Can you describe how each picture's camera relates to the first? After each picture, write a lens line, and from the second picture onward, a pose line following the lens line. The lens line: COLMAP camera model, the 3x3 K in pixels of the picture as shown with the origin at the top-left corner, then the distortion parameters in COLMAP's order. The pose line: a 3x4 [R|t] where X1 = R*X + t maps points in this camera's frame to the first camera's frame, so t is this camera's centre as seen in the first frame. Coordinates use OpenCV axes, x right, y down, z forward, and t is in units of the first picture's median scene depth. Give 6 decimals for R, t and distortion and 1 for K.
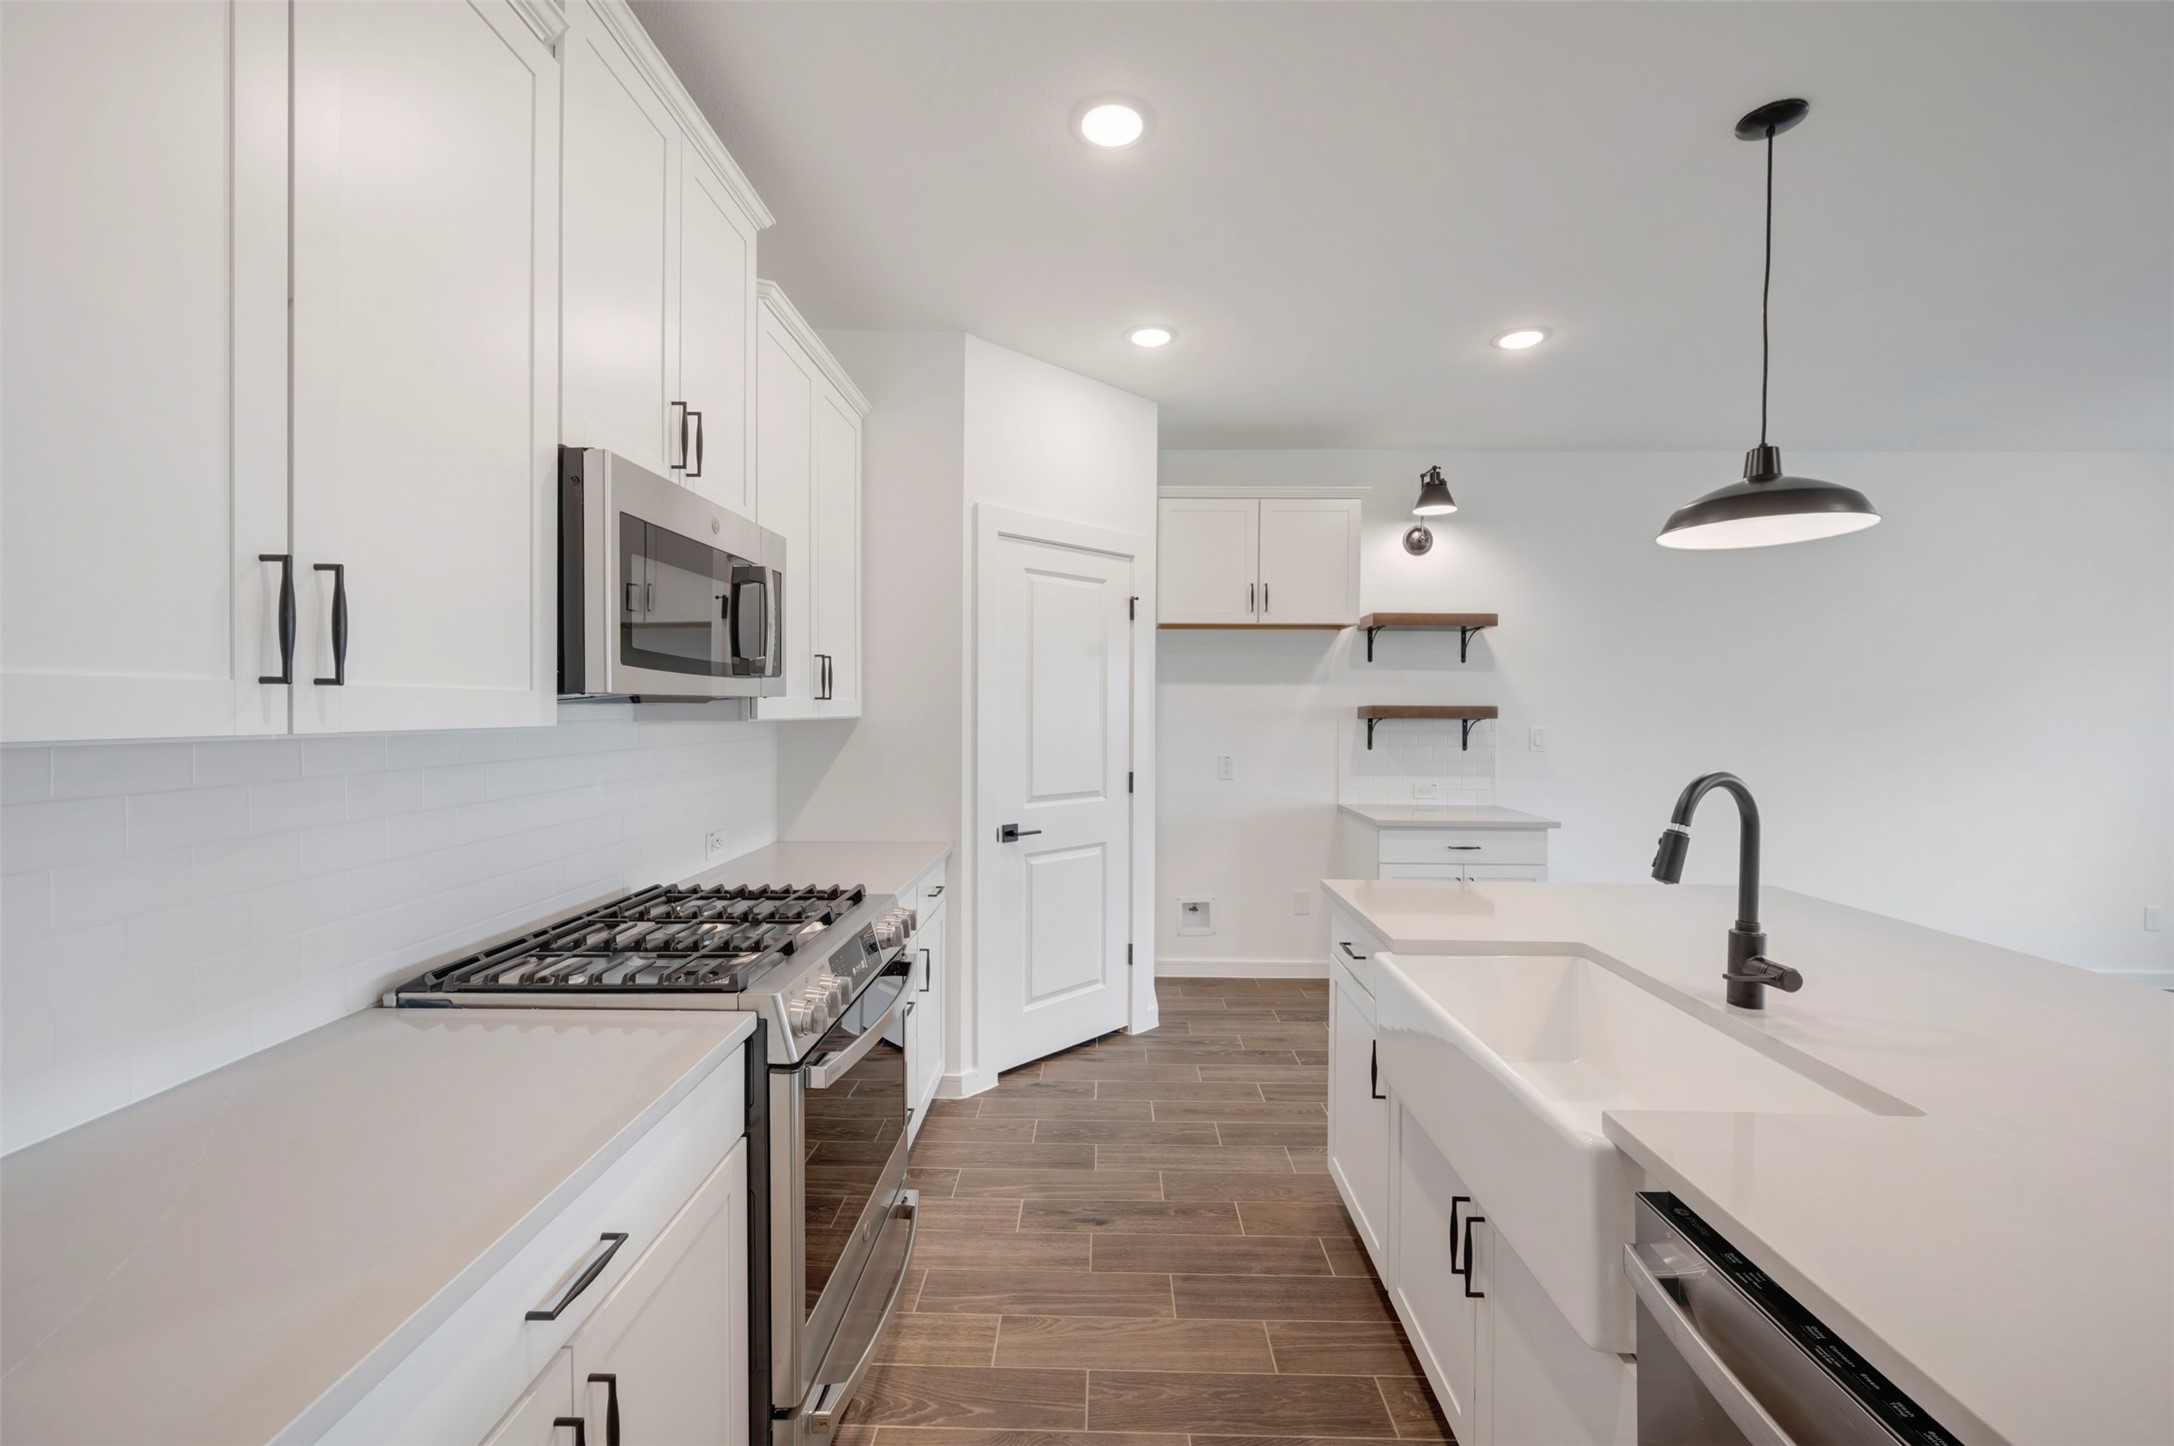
lens RADIAL K [[855.5, 0, 1084.5], [0, 855.5, 718.1], [0, 0, 1]] dist [-0.013419, -0.000123]
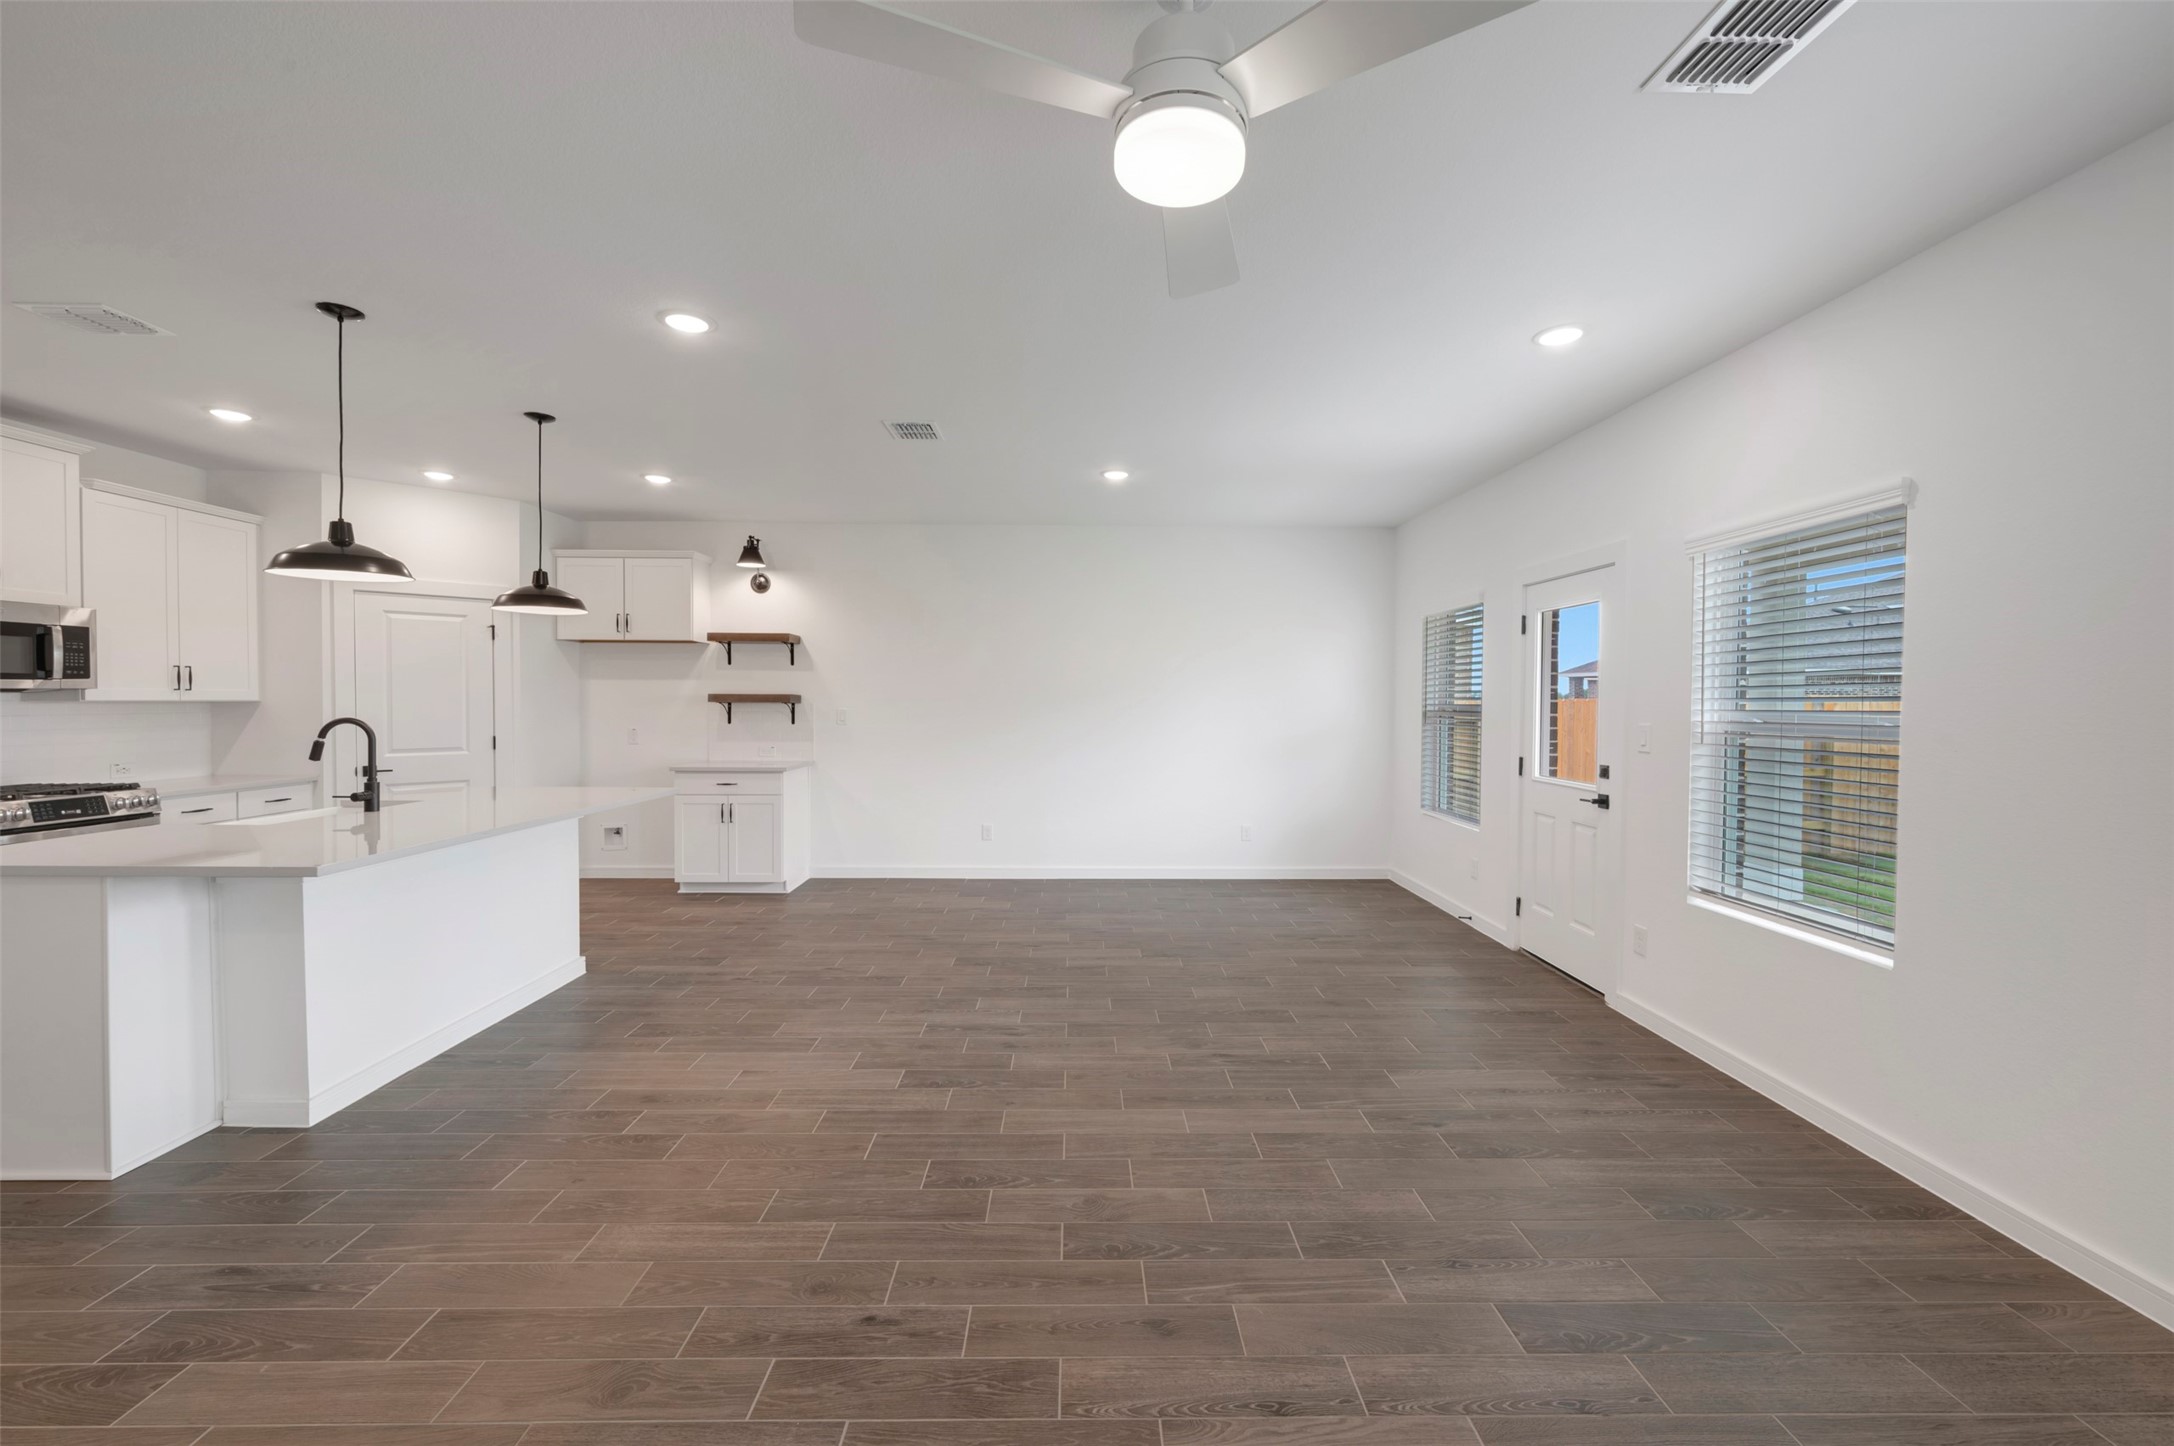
lens RADIAL K [[855.5, 0, 1088.9], [0, 855.5, 715.2], [0, 0, 1]] dist [-0.013419, -0.000123]
pose [[0.998551, -0.000523, 0.053804, 0.948158], [0.000092, 0.999968, 0.008025, 0.011078], [-0.053807, -0.008008, 0.998519, -0.556593]]
